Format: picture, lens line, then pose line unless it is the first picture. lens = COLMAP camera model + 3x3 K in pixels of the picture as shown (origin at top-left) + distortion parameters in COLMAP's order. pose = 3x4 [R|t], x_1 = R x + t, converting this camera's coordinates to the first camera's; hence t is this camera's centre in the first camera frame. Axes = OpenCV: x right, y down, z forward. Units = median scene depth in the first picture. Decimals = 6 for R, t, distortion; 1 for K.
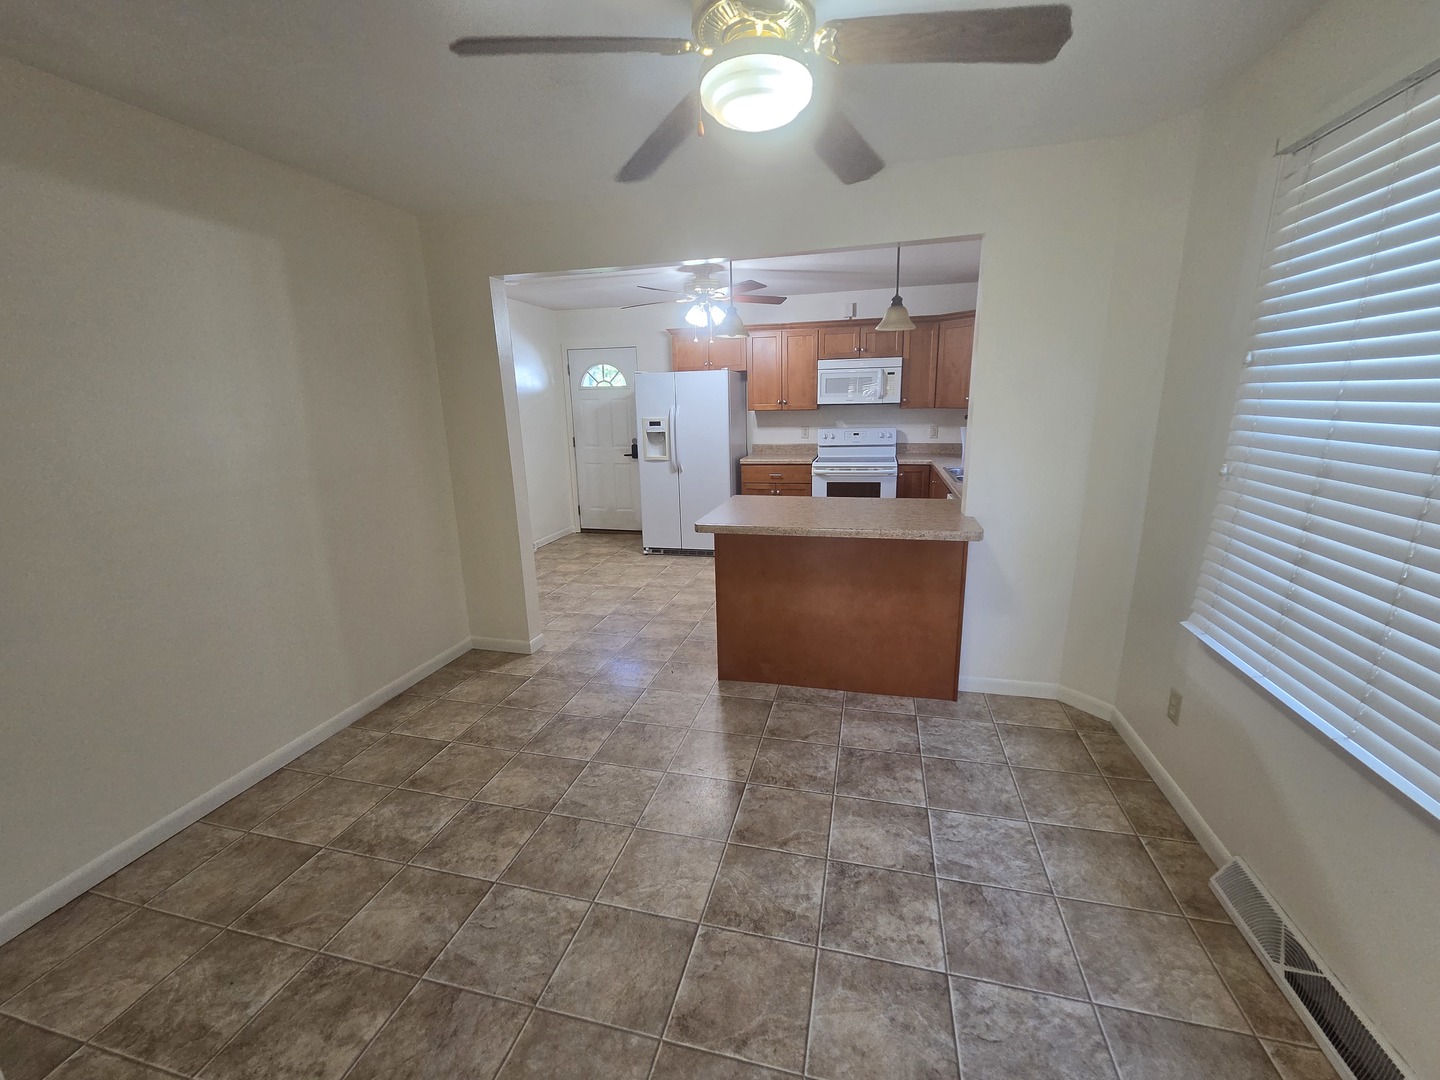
lens RADIAL K [[595.2, 0, 716.1], [0, 595.2, 539.0], [0, 0, 1]] dist [0.000403, -0.000004]
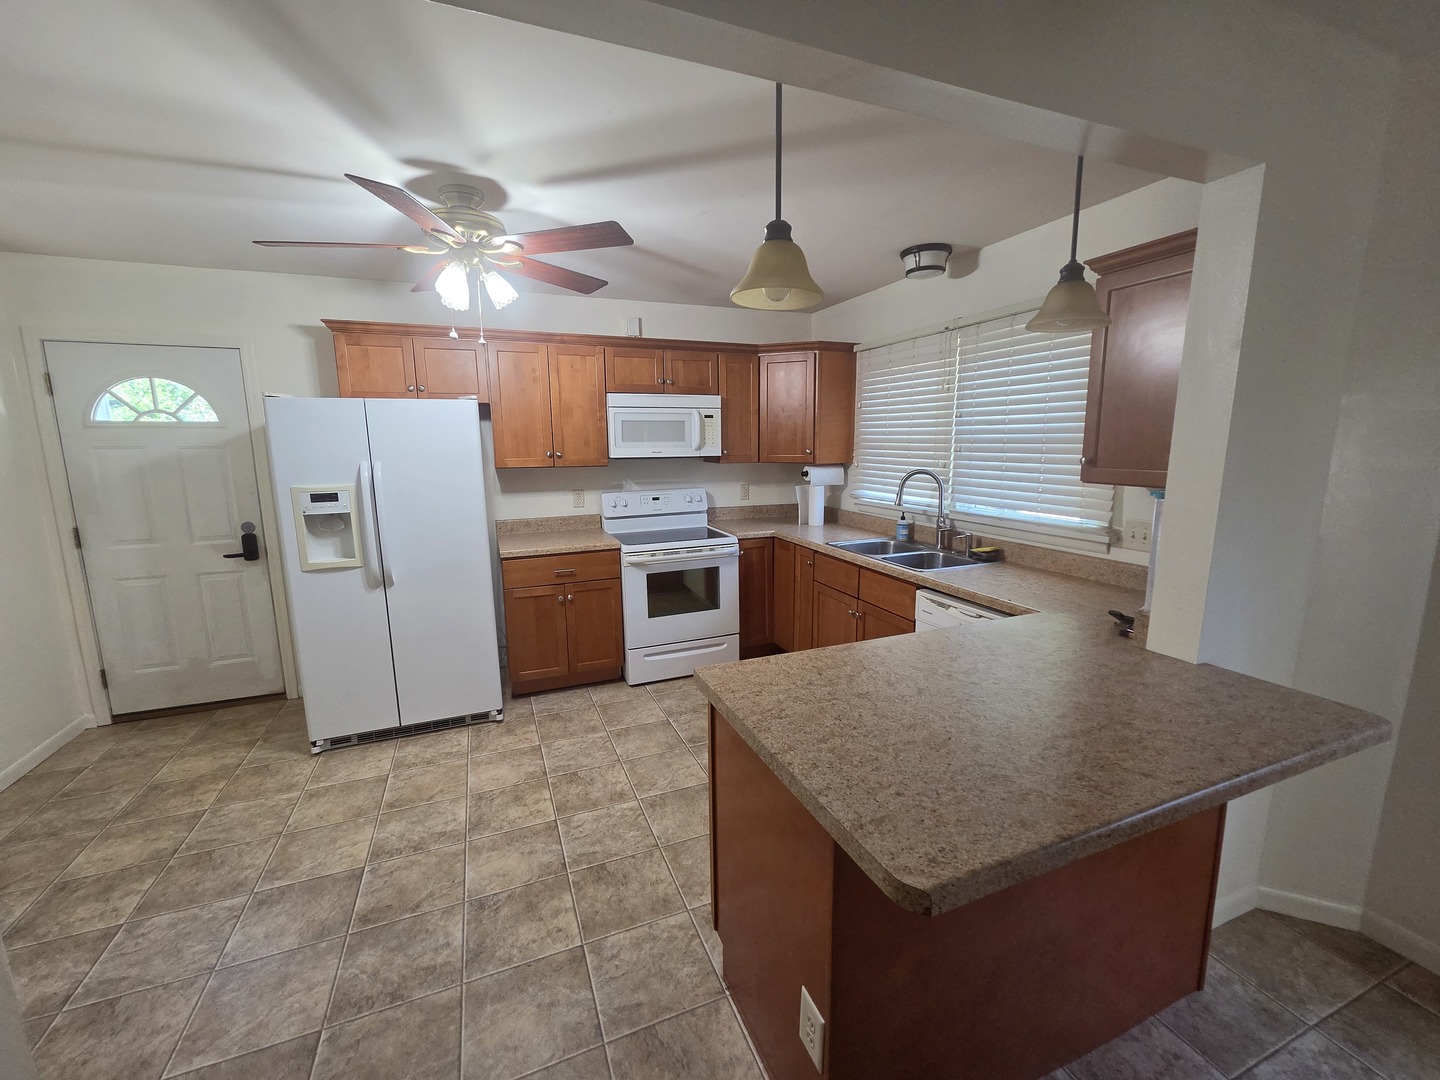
lens RADIAL K [[595.2, 0, 721.4], [0, 595.2, 541.6], [0, 0, 1]] dist [0.000403, -0.000004]
pose [[0.801828, -0.086518, 0.591258, -0.133272], [0.128723, 0.991241, -0.029519, -0.098342], [-0.583526, 0.099778, 0.805942, 0.400732]]
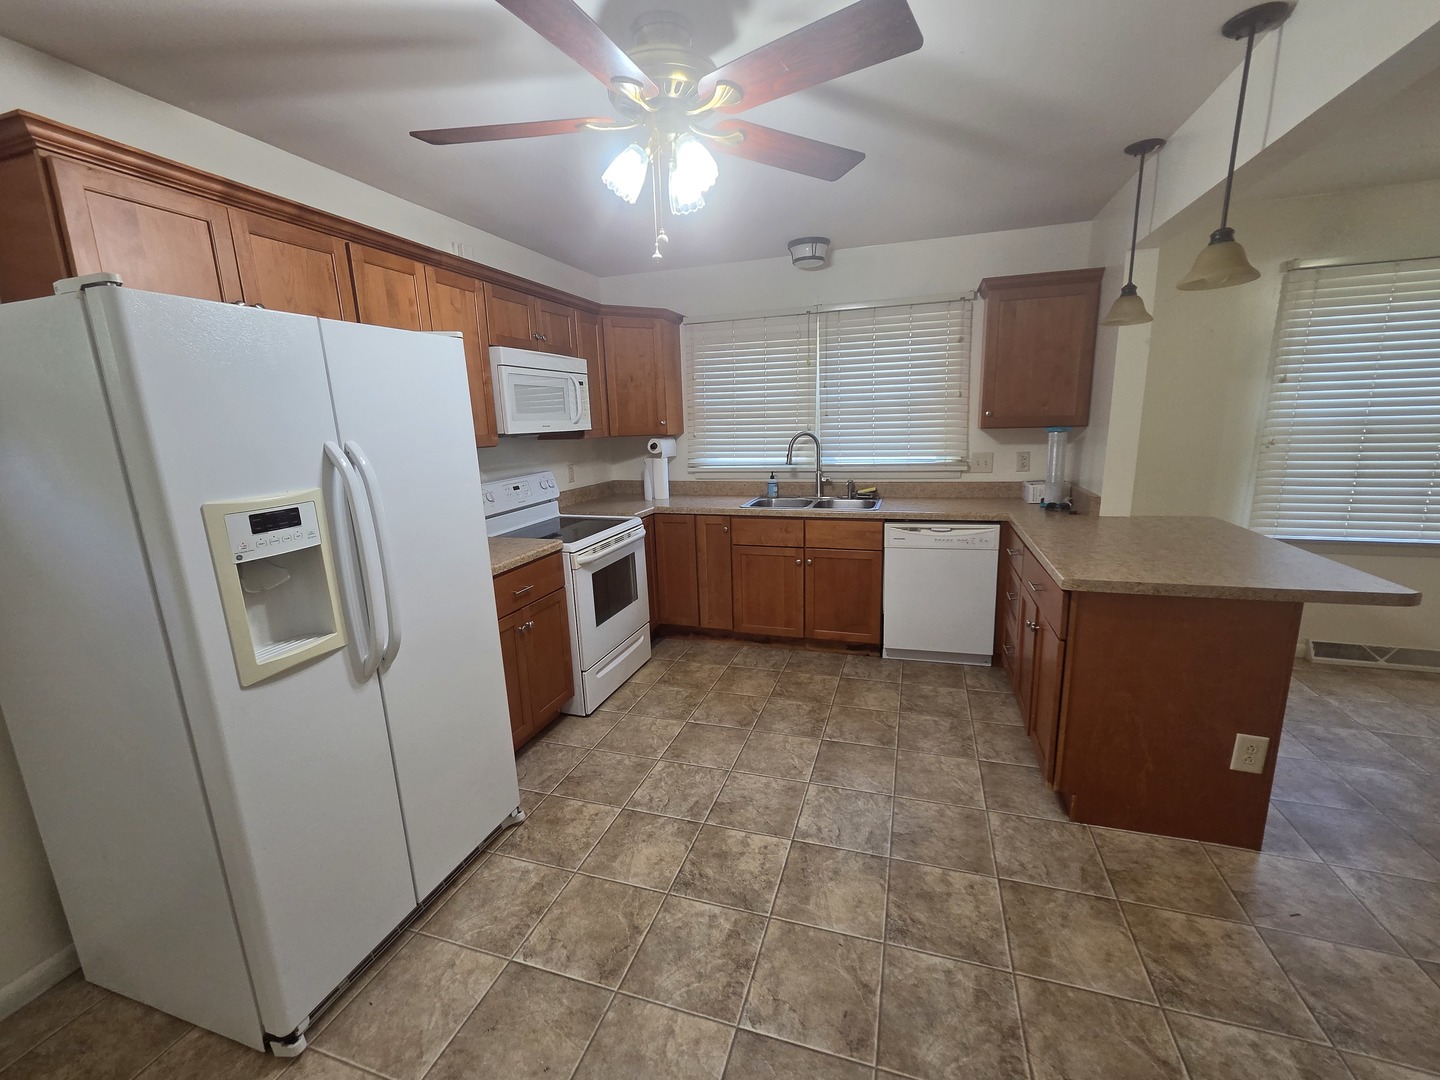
lens RADIAL K [[595.2, 0, 722.2], [0, 595.2, 545.6], [0, 0, 1]] dist [0.000403, -0.000004]
pose [[0.057032, -0.190908, 0.979950, -0.325359], [0.260215, 0.950464, 0.170019, -0.177119], [-0.963865, 0.245301, 0.103883, 0.801030]]
